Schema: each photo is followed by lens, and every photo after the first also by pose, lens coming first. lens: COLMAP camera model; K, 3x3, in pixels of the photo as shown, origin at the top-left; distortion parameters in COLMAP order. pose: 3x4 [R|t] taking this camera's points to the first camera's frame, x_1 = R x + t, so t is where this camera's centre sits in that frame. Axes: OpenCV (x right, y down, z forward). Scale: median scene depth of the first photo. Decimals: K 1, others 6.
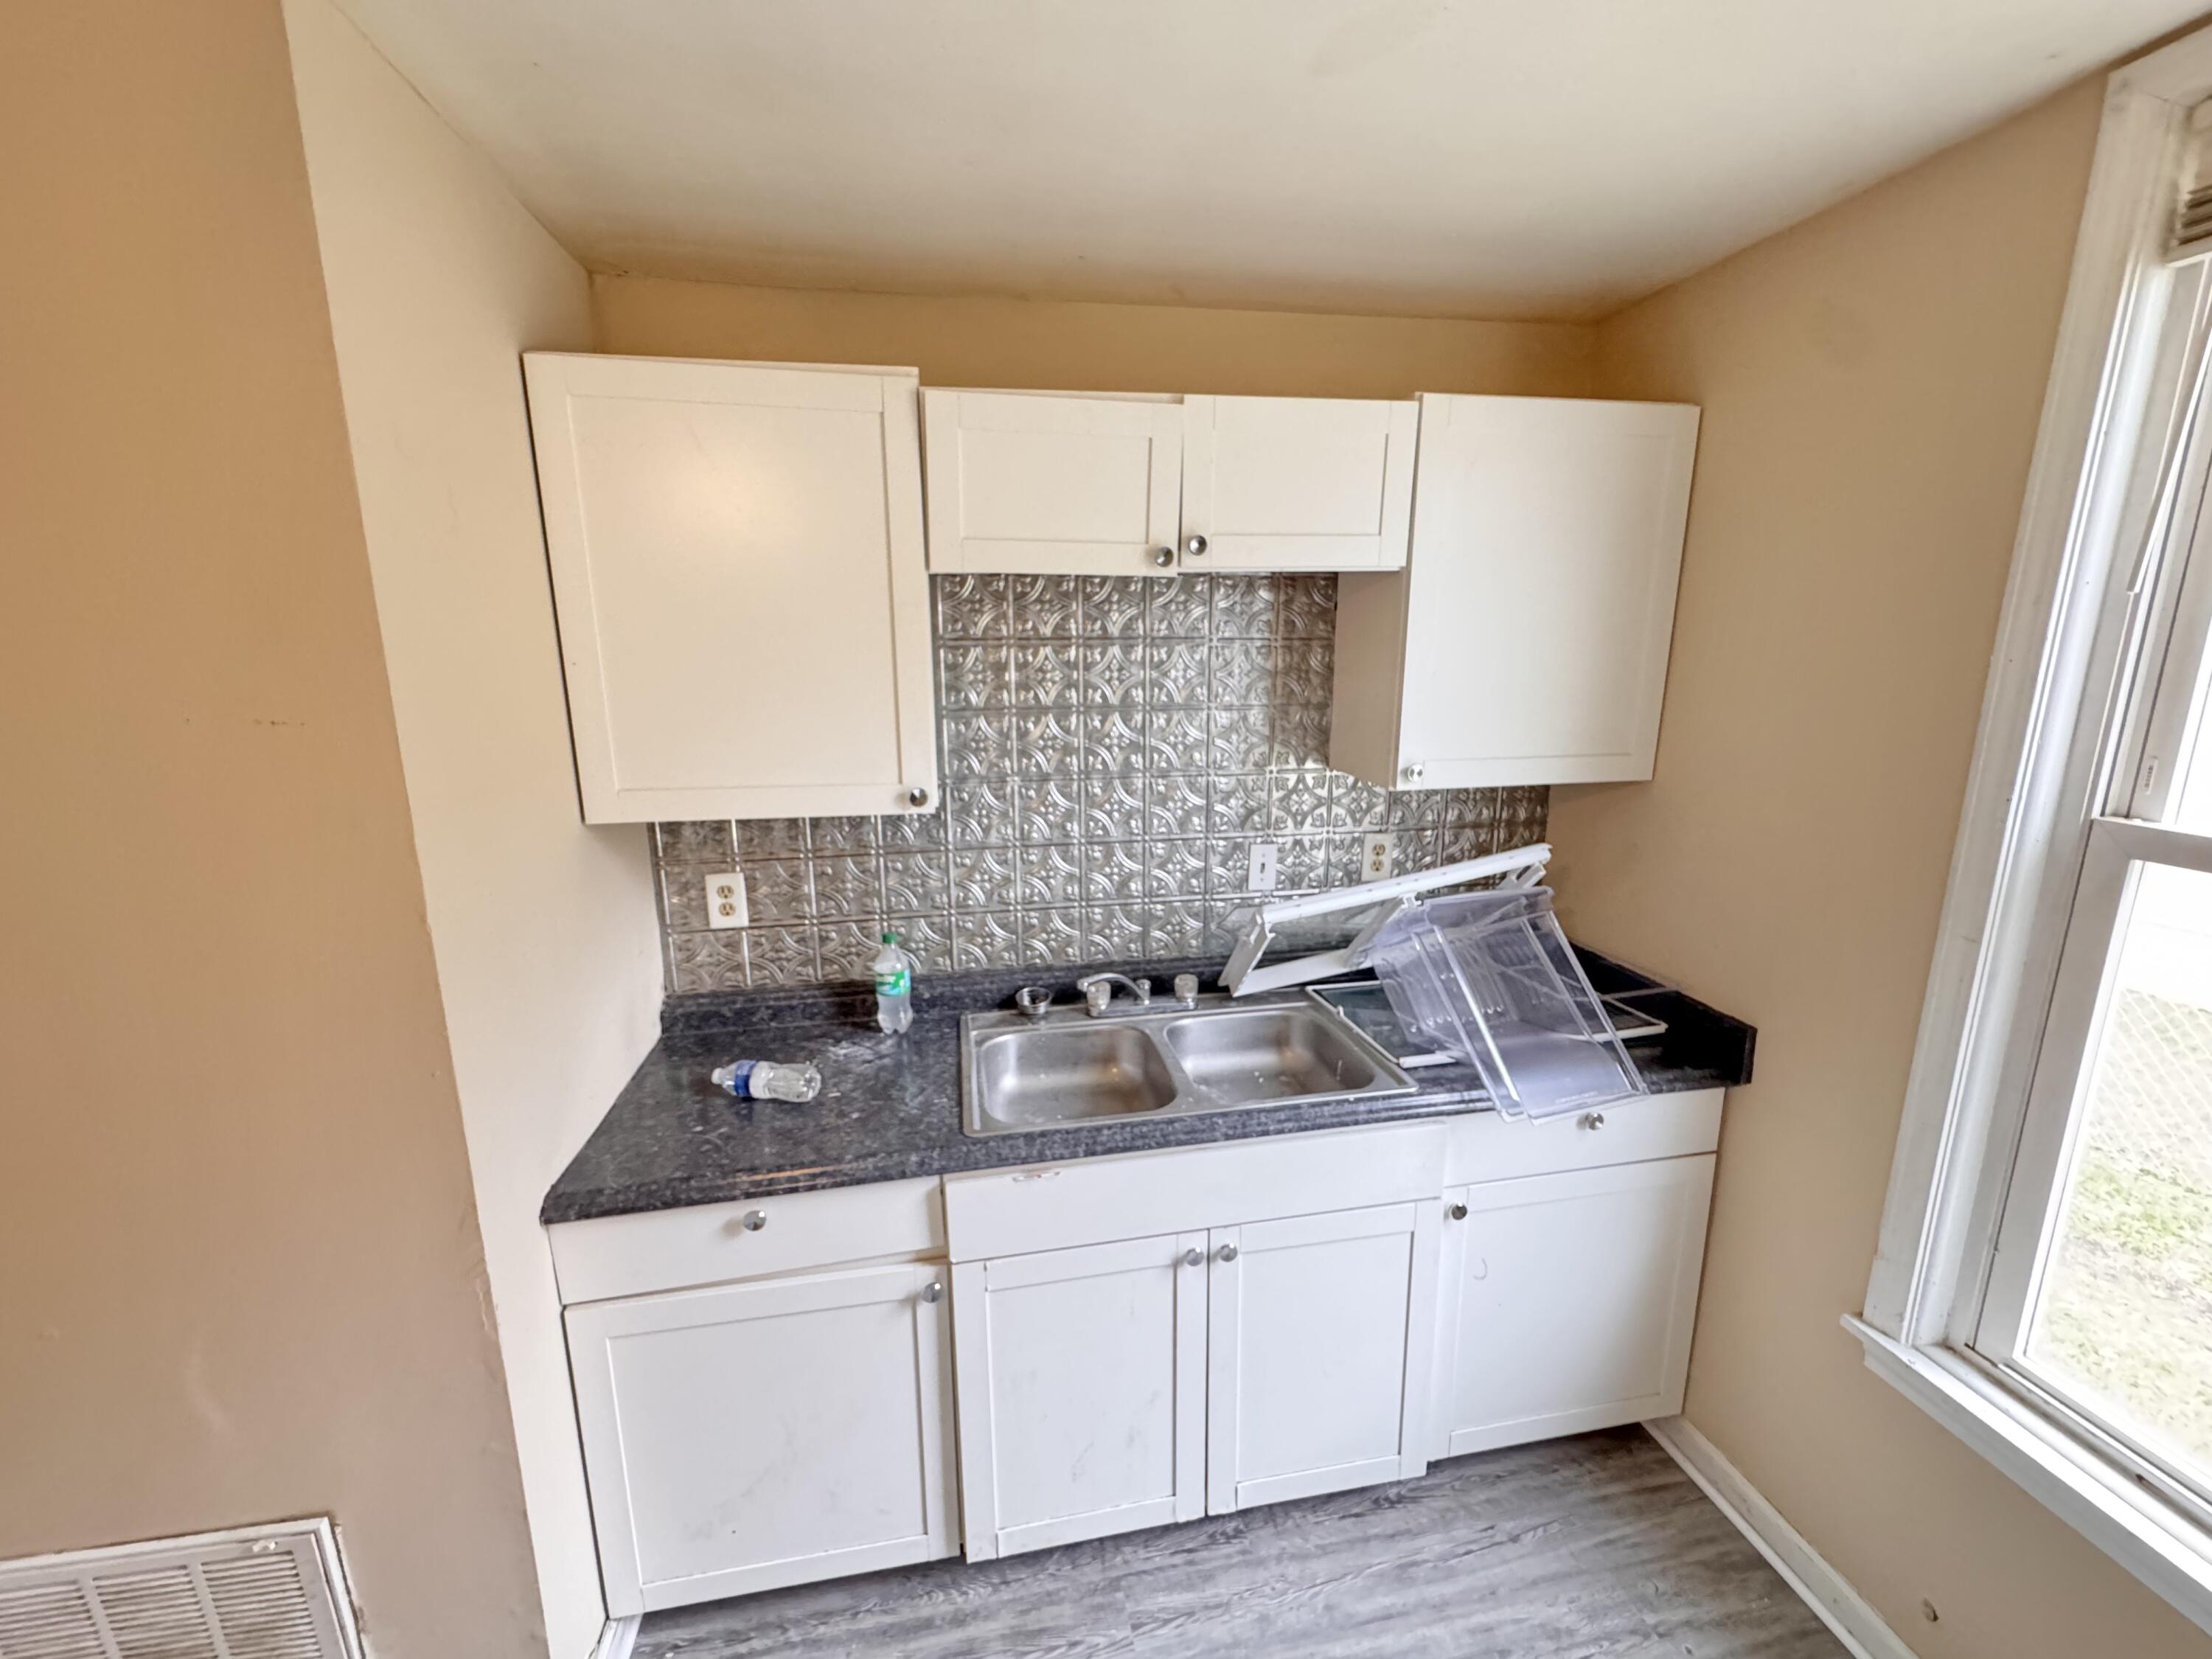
lens RADIAL K [[874.0, 0, 1112.1], [0, 874.0, 831.6], [0, 0, 1]] dist [-0.001783, -0.000100]
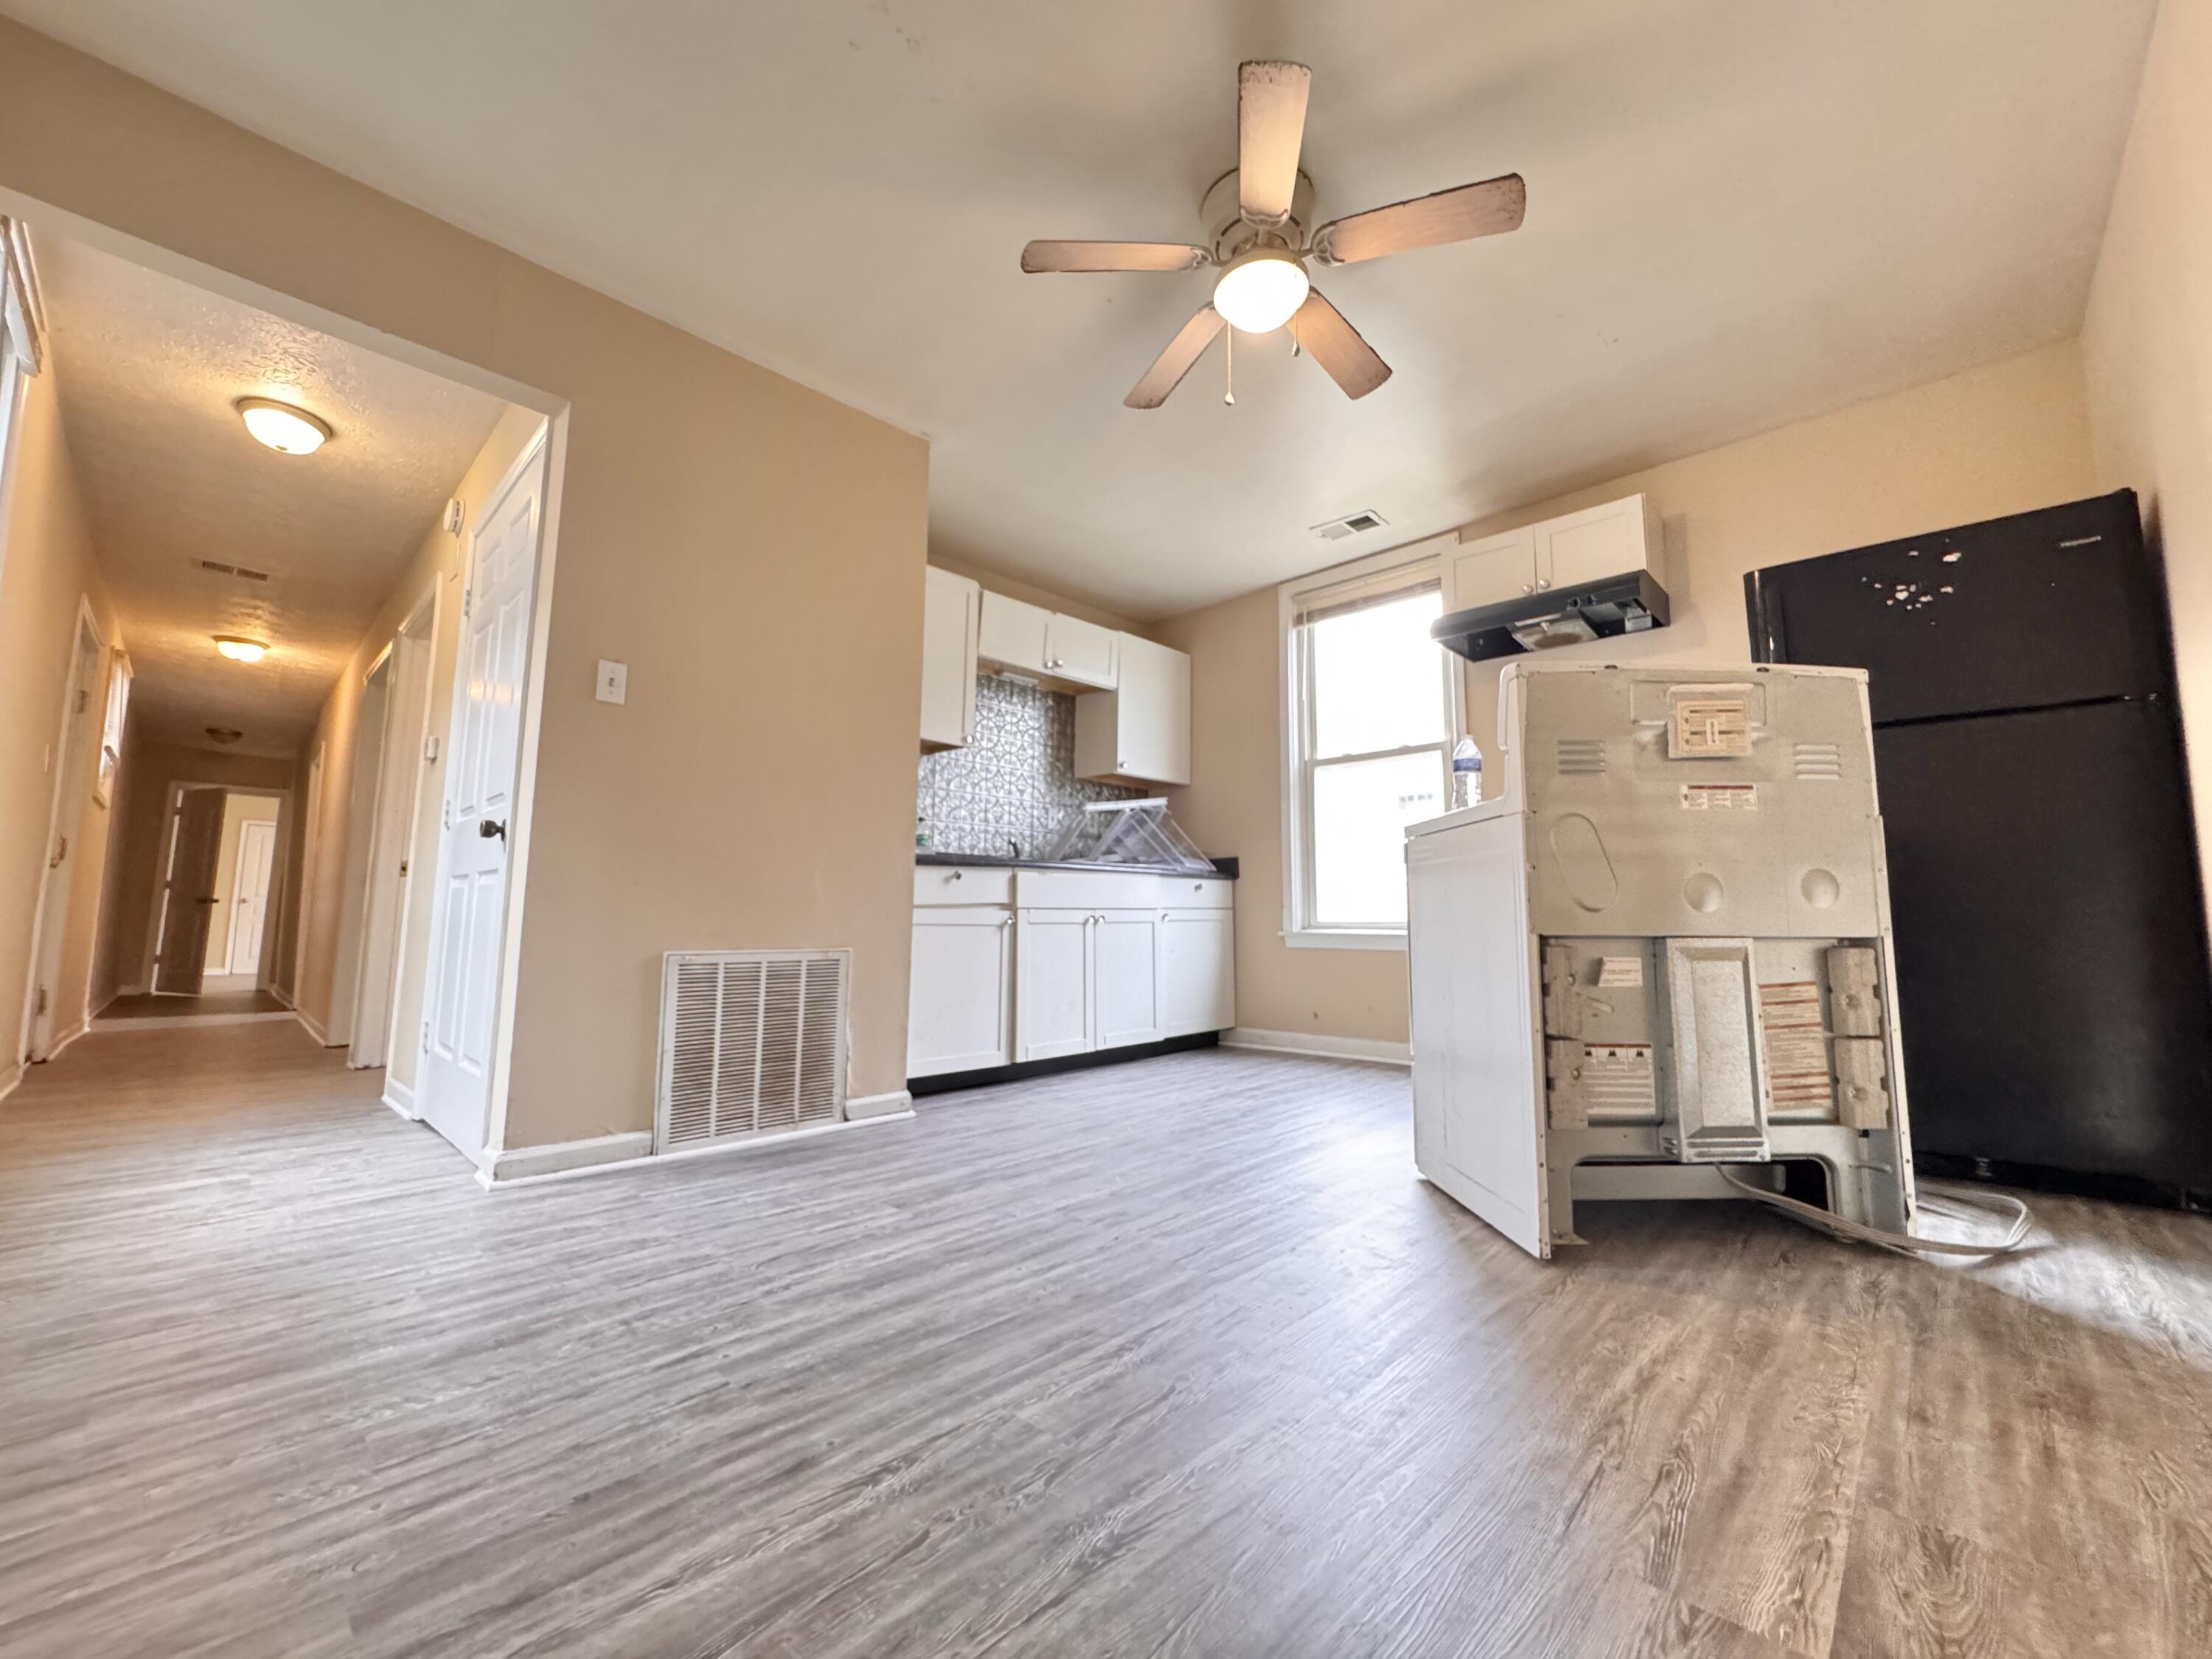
lens RADIAL K [[881.4, 0, 1106.5], [0, 881.4, 820.9], [0, 0, 1]] dist [-0.000568, 0.000188]
pose [[0.814824, 0.074823, 0.574860, -1.333340], [0.108736, 0.954309, -0.278337, 0.919332], [-0.569420, 0.289304, 0.769457, -1.040815]]
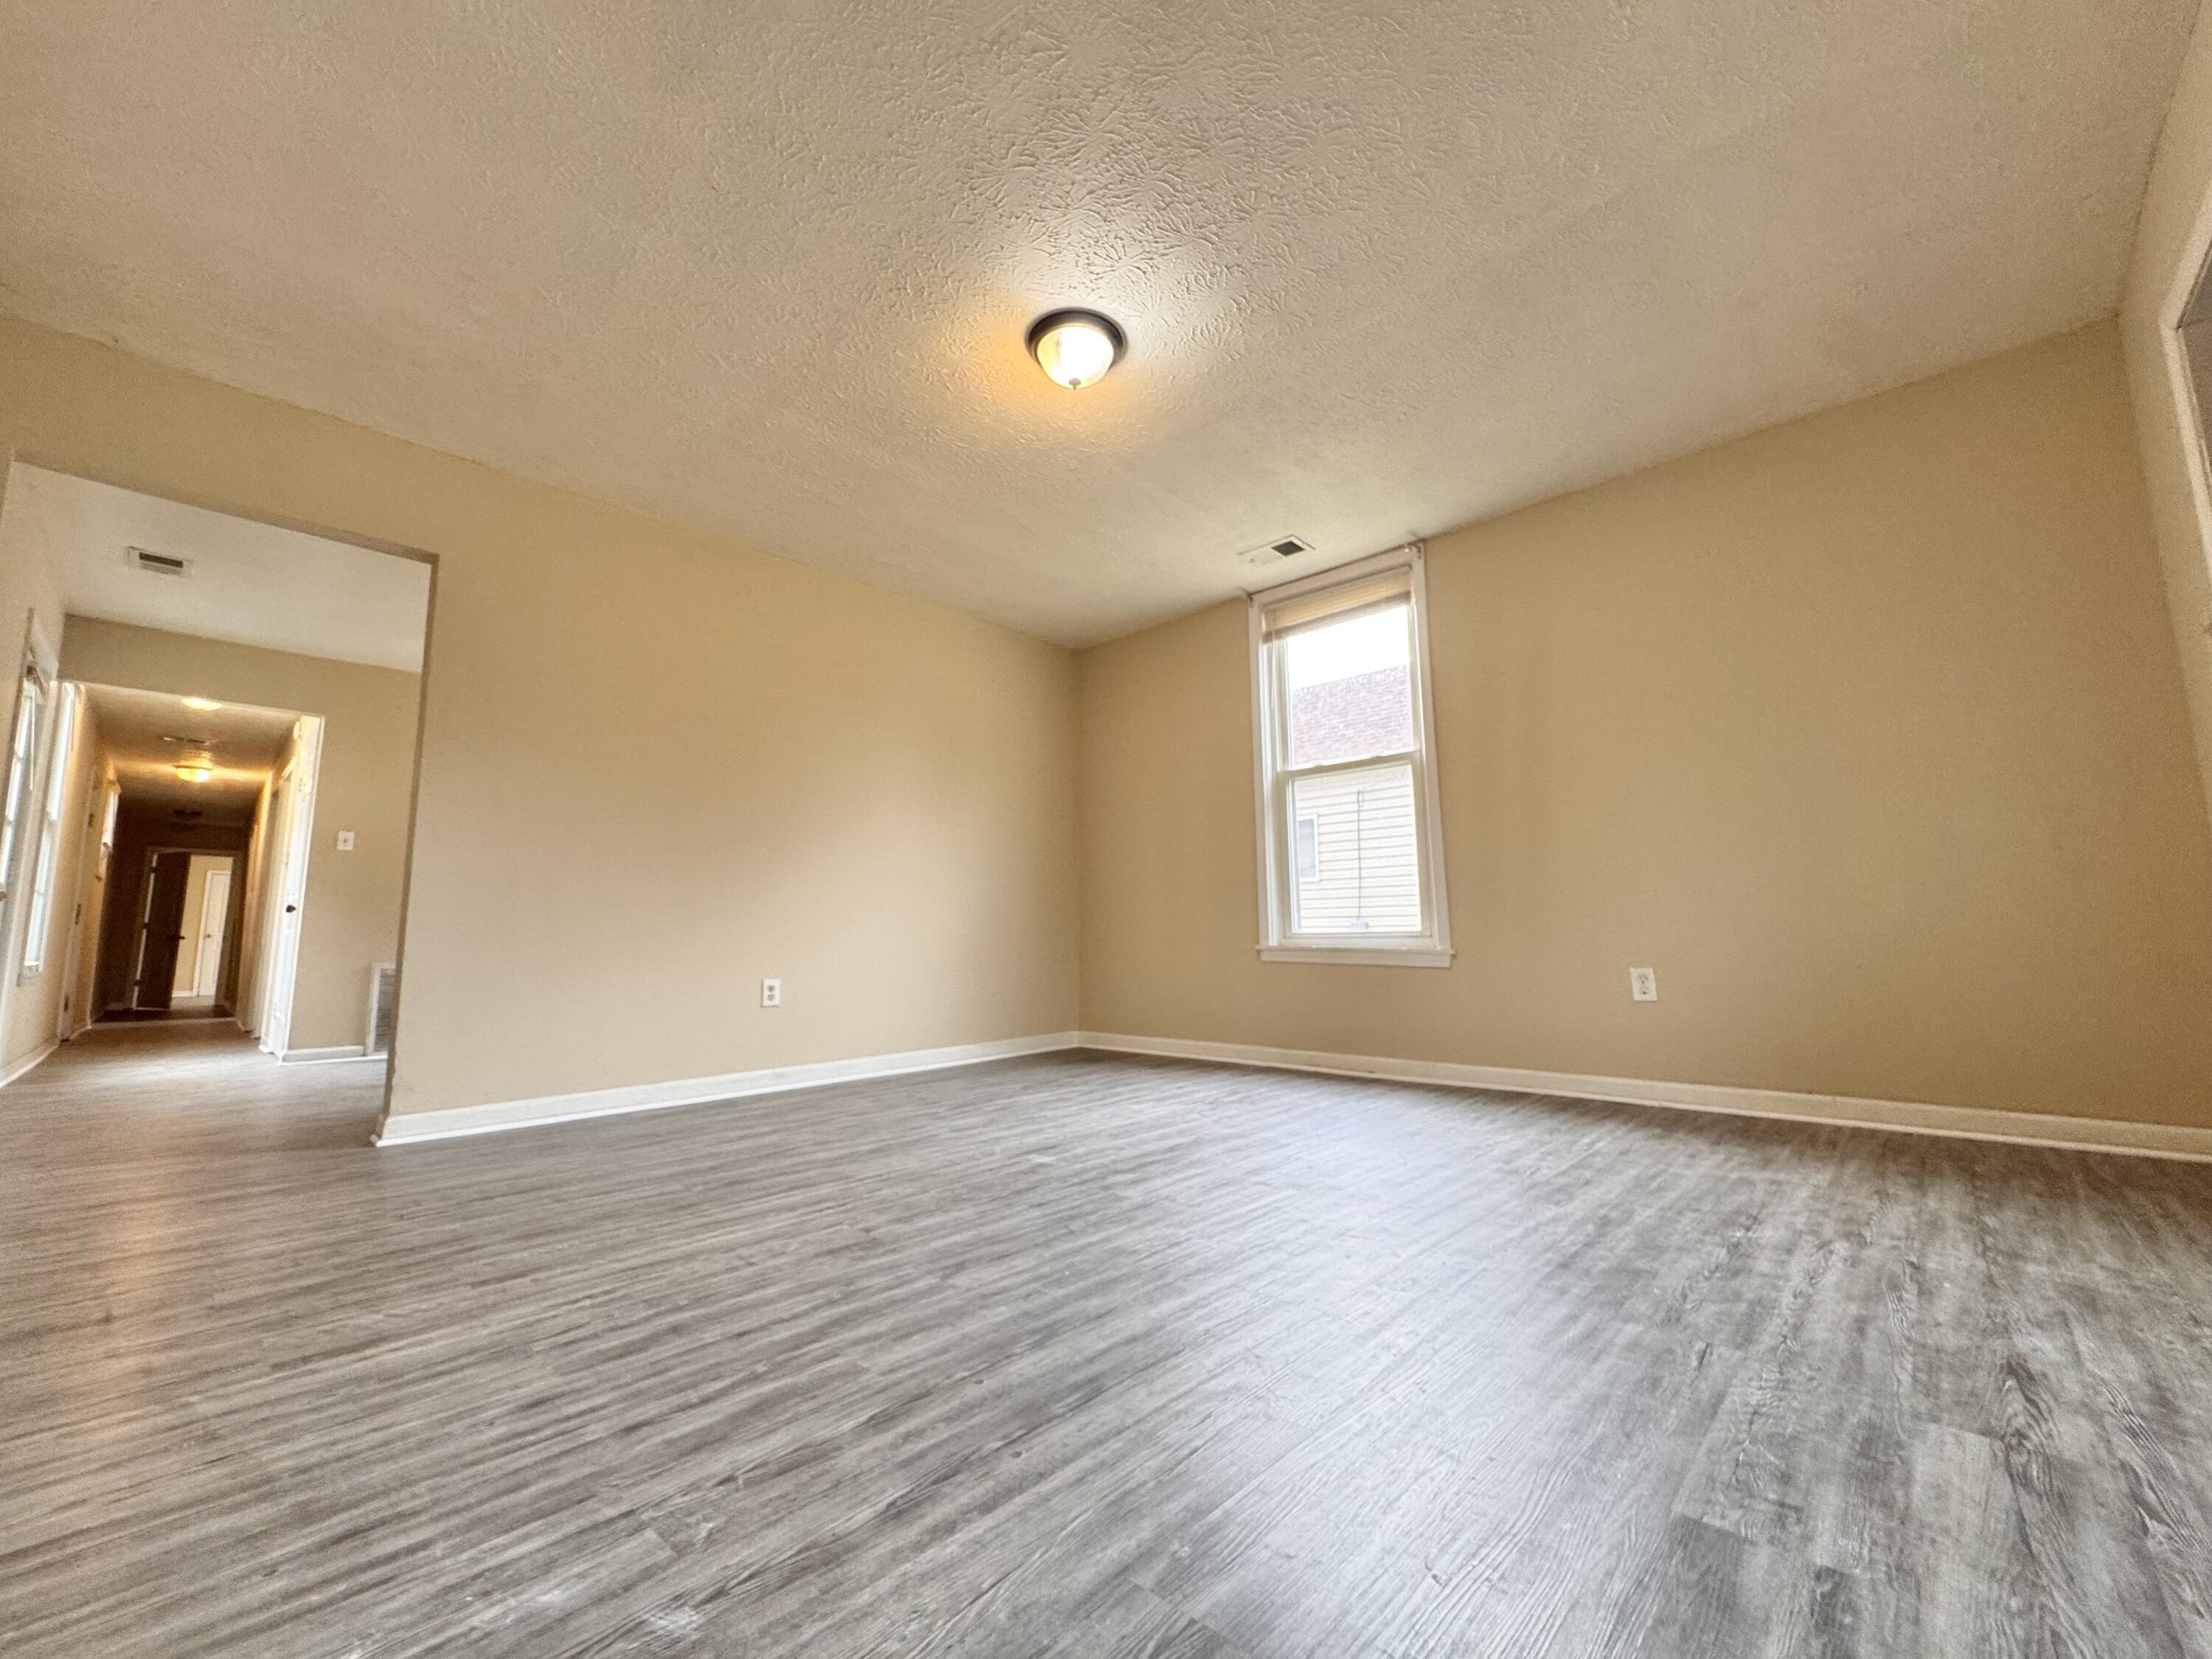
lens RADIAL K [[881.4, 0, 1106.5], [0, 881.4, 820.9], [0, 0, 1]] dist [-0.000568, 0.000188]
pose [[0.810378, 0.068071, 0.581940, -1.310931], [0.129630, 0.947783, -0.291381, 0.940960], [-0.571388, 0.311565, 0.759239, -1.147732]]
